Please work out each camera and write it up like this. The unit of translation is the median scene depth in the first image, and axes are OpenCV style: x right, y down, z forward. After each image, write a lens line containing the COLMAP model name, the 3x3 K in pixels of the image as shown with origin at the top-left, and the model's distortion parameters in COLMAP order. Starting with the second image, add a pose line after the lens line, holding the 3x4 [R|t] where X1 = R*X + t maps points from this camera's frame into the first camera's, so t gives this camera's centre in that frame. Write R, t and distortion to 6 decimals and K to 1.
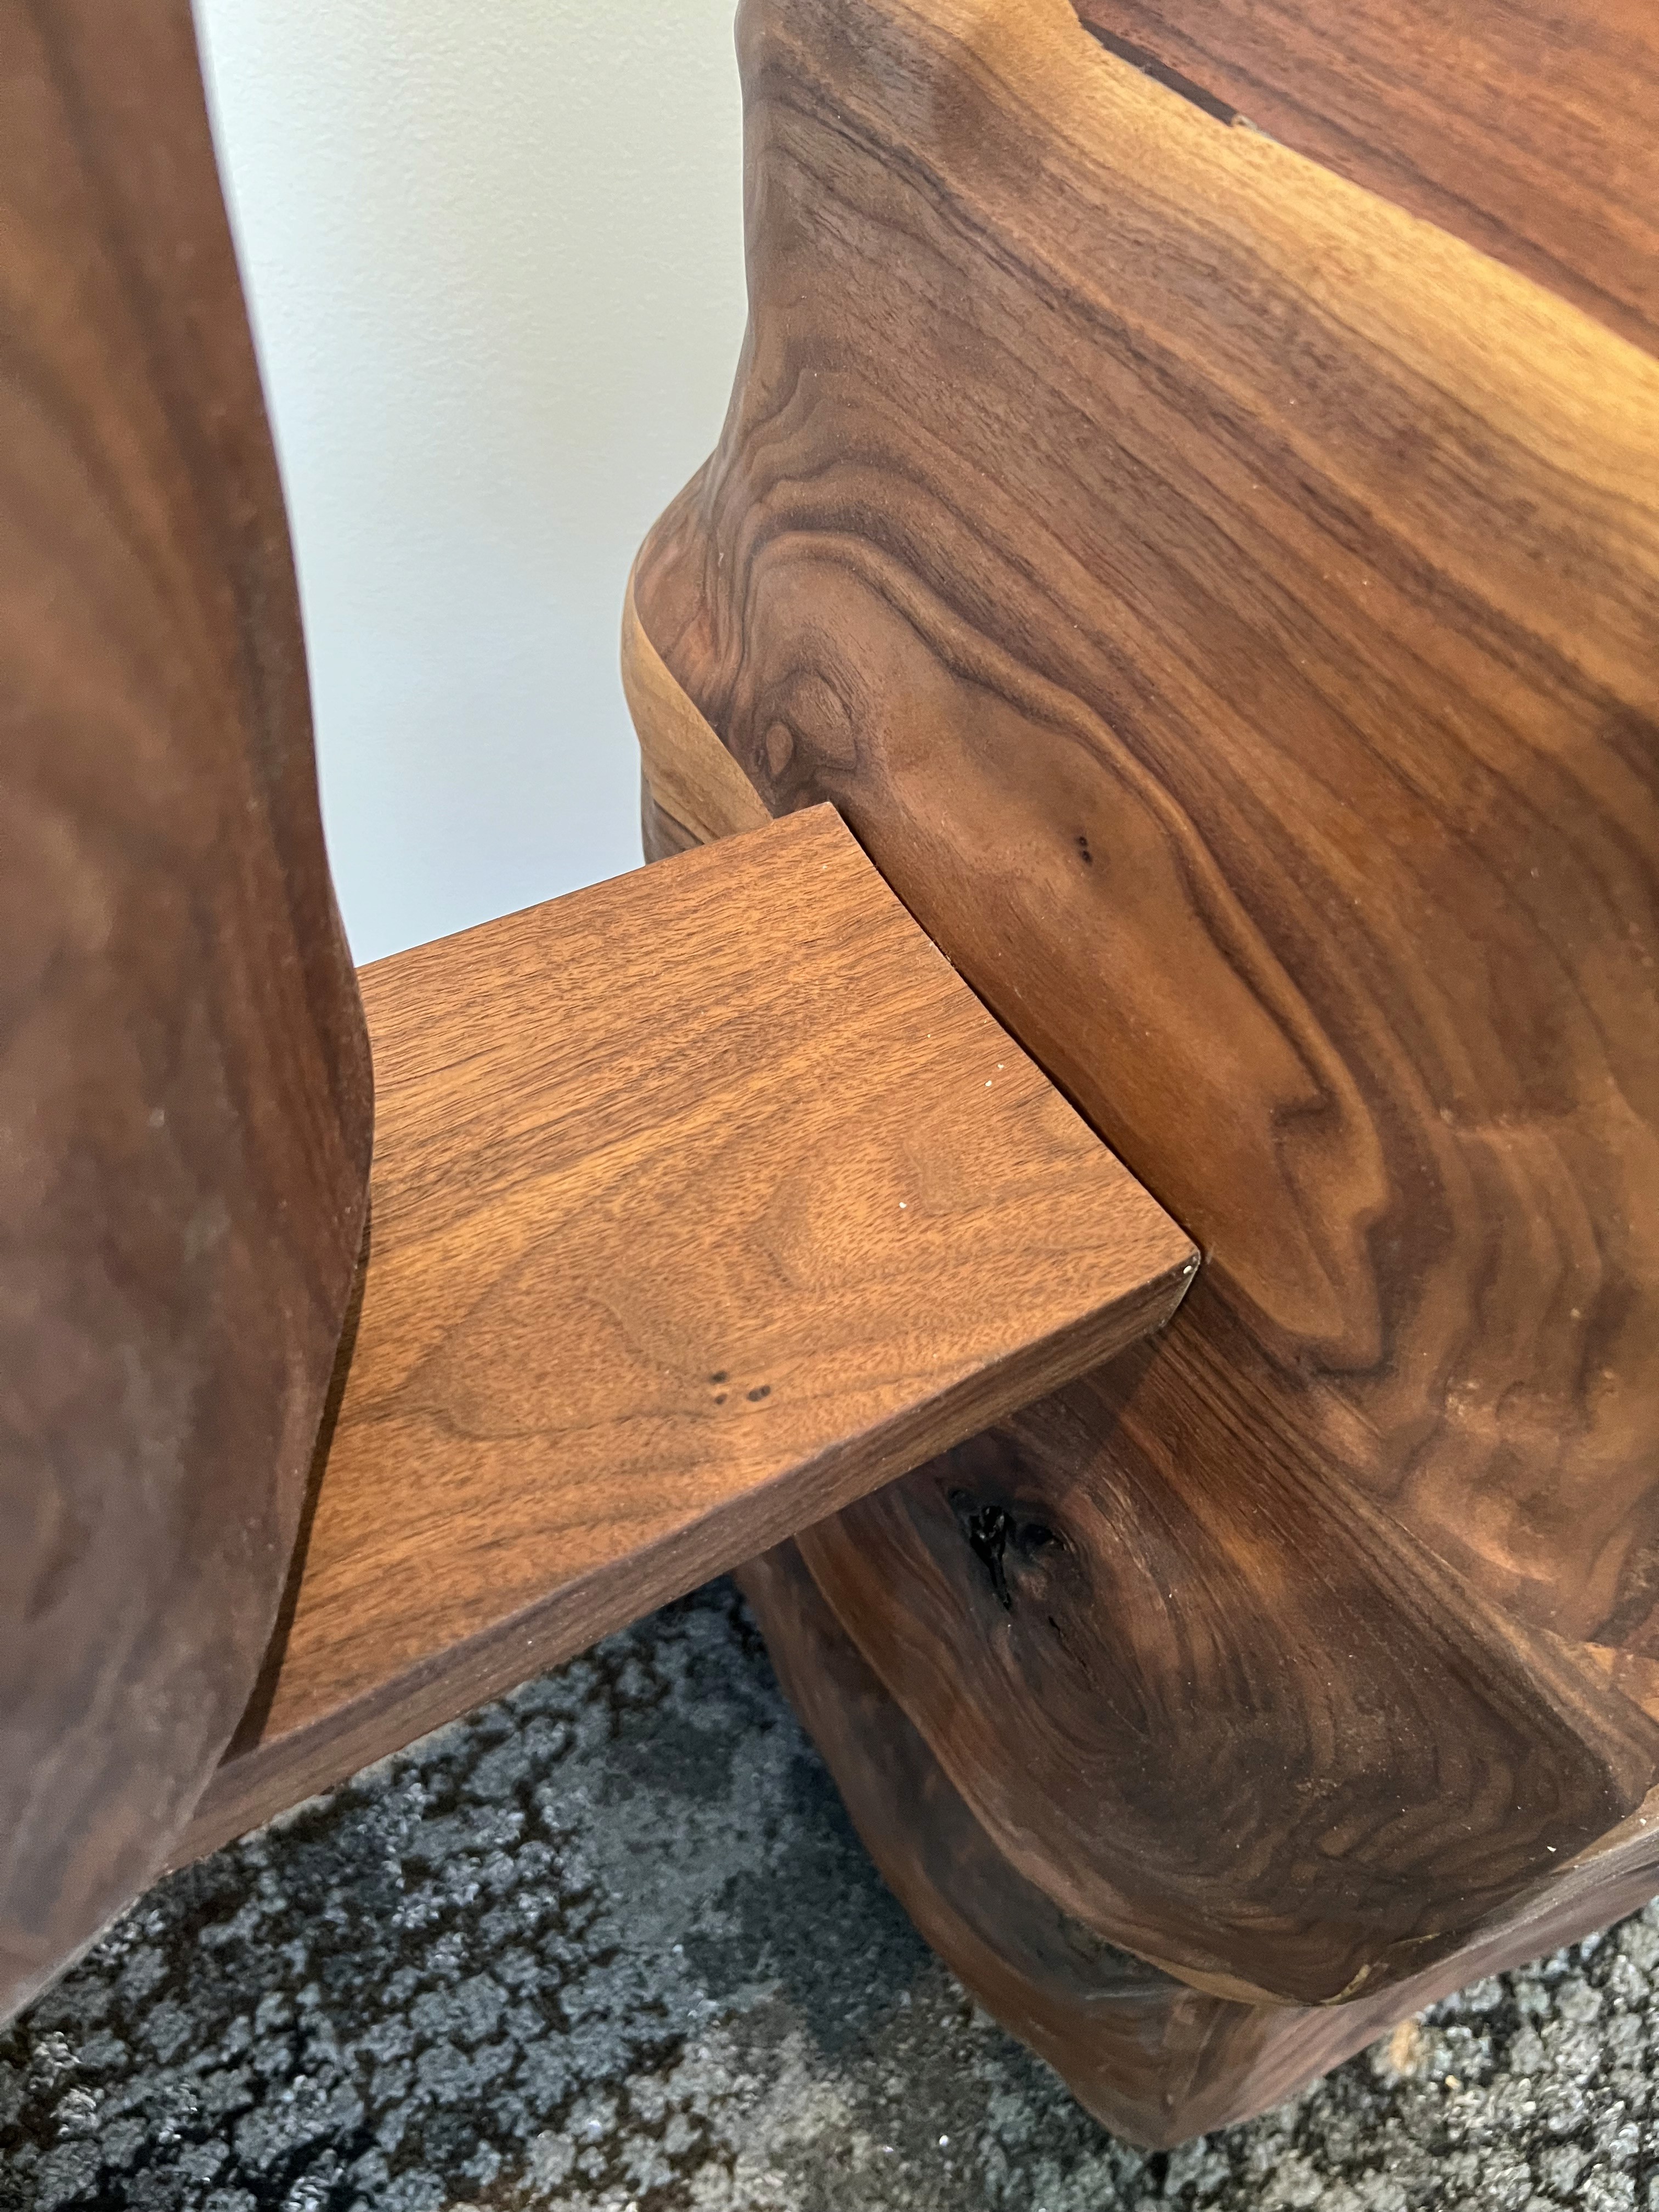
lens RADIAL K [[1696.1, 0, 829.5], [0, 1696.1, 1106.0], [0, 0, 1]] dist [0.048339, -0.069619]
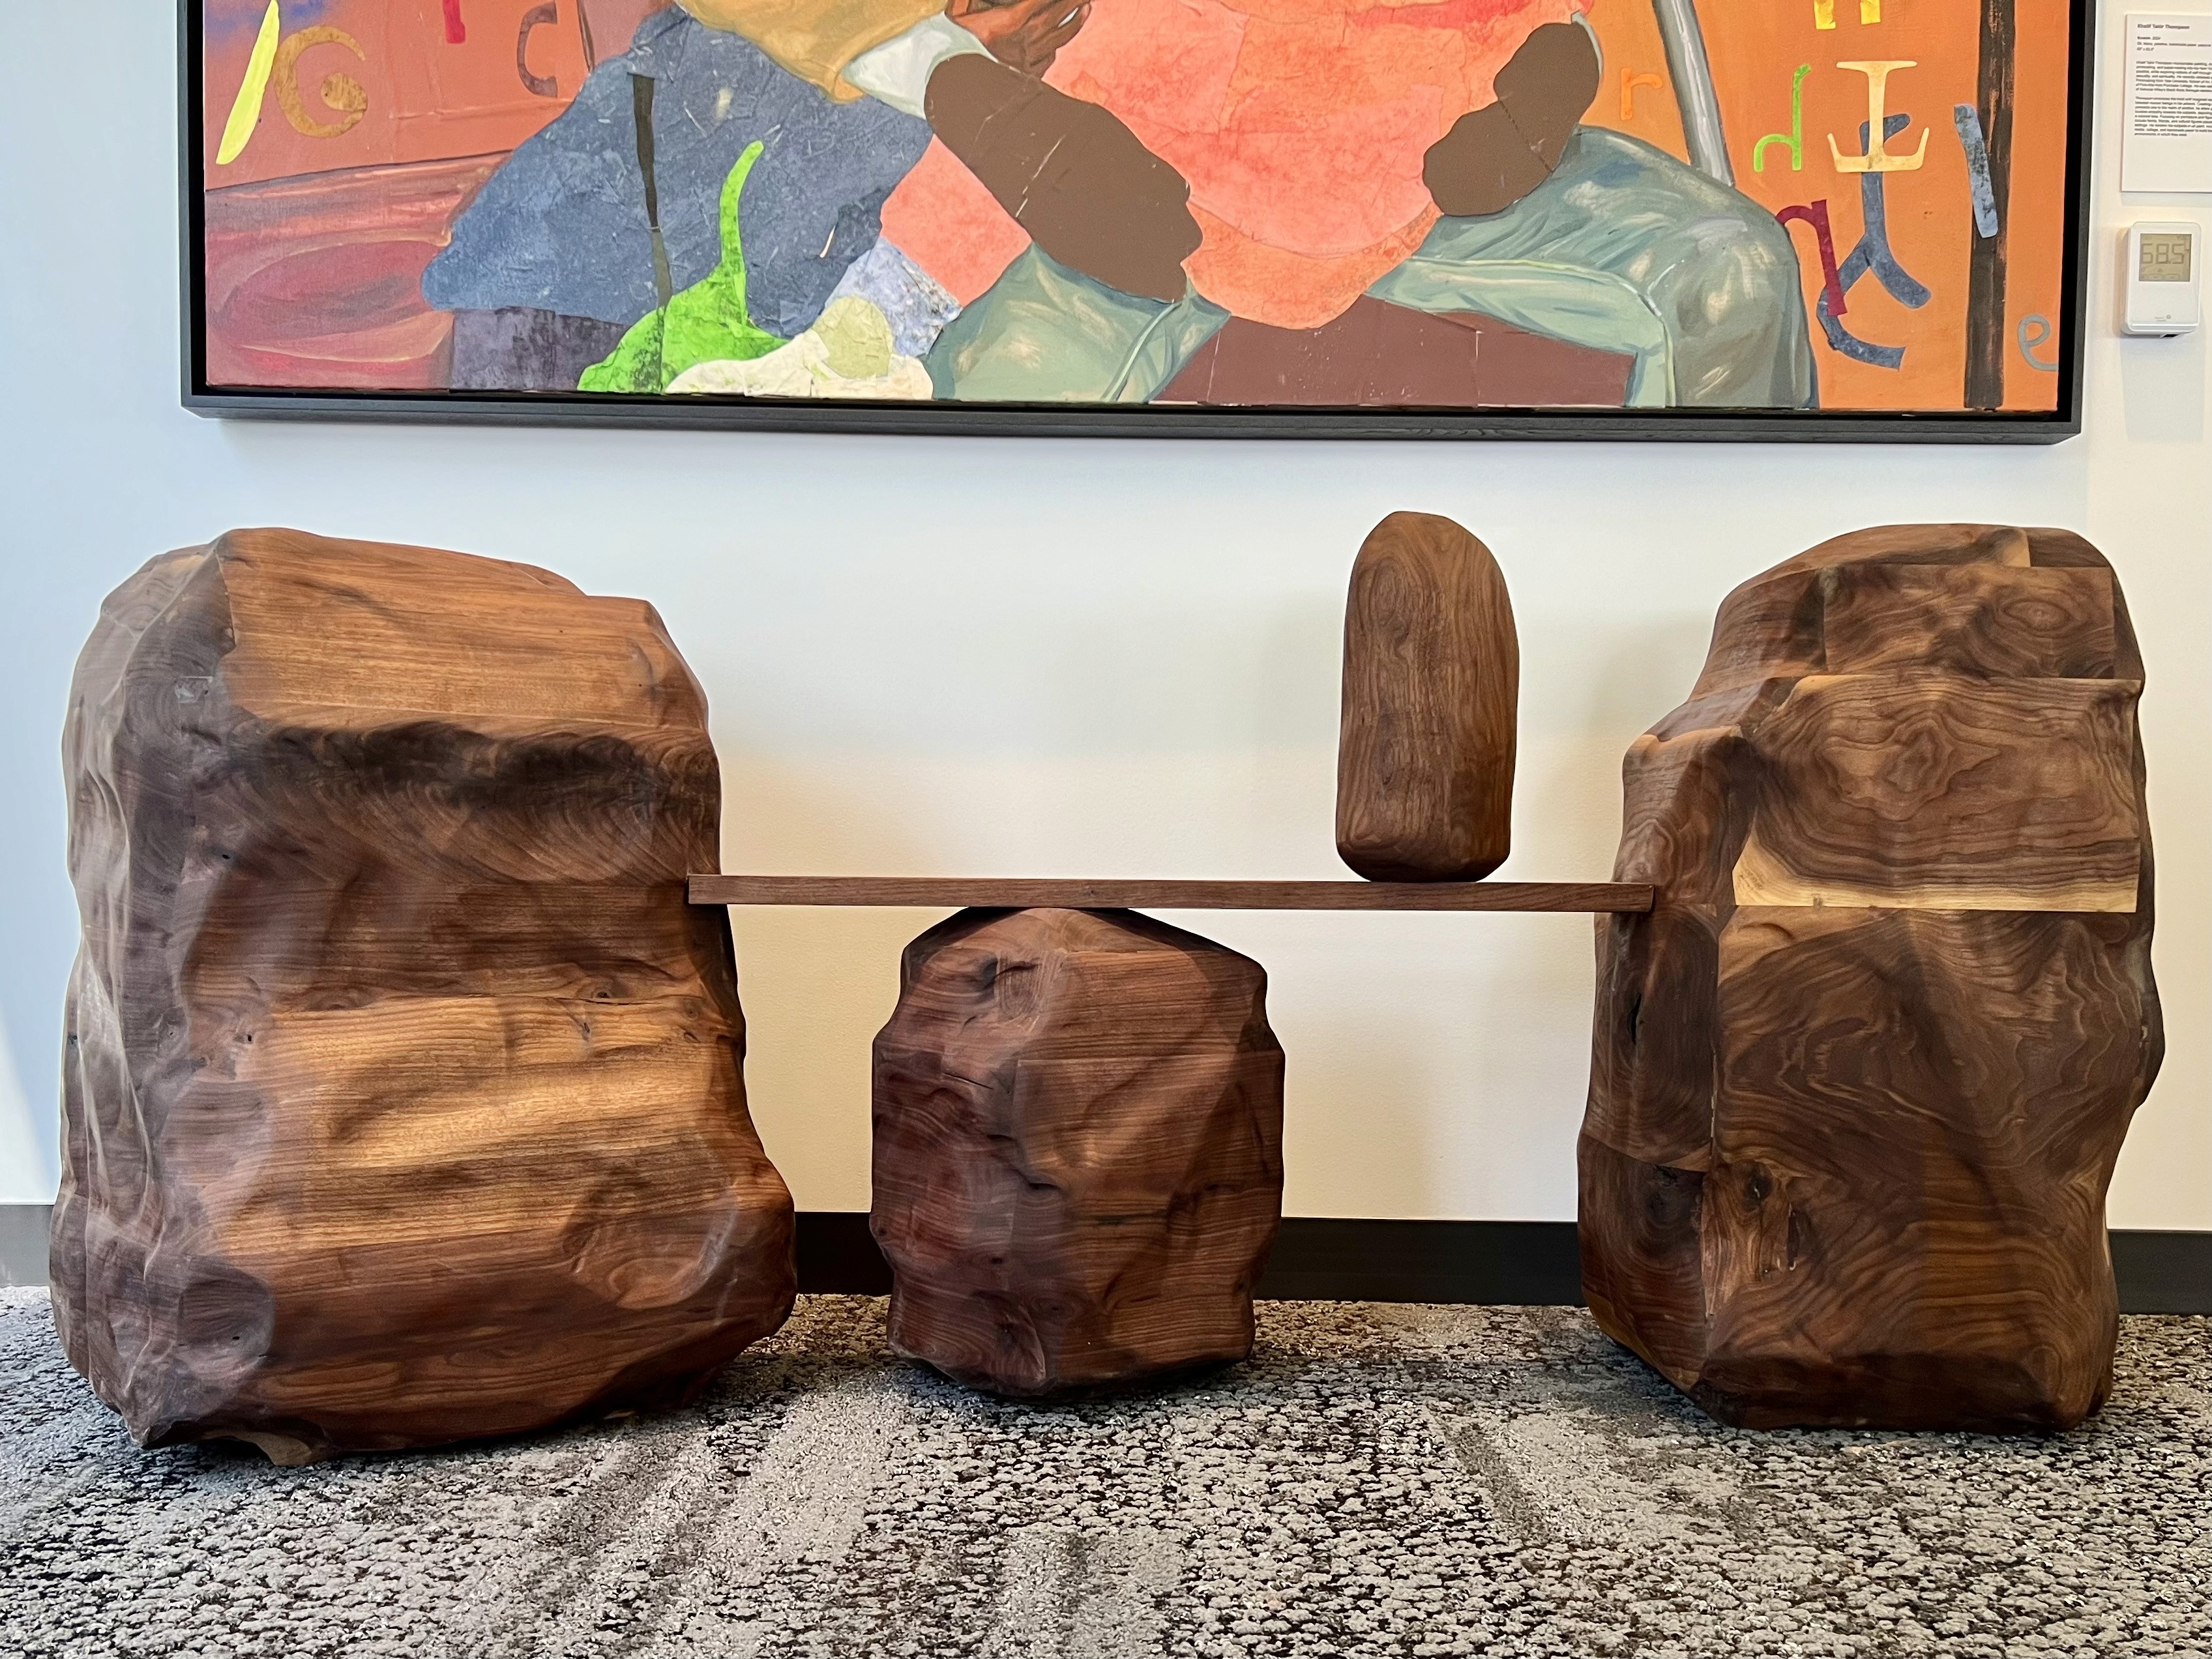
lens RADIAL K [[1957.6, 0, 1099.8], [0, 1957.6, 982.1], [0, 0, 1]] dist [0.106151, -0.208502]
pose [[0.854733, -0.045685, -0.517053, 1.976756], [-0.367295, 0.650633, -0.664659, 5.180007], [0.366777, 0.758017, 0.539337, -2.808132]]
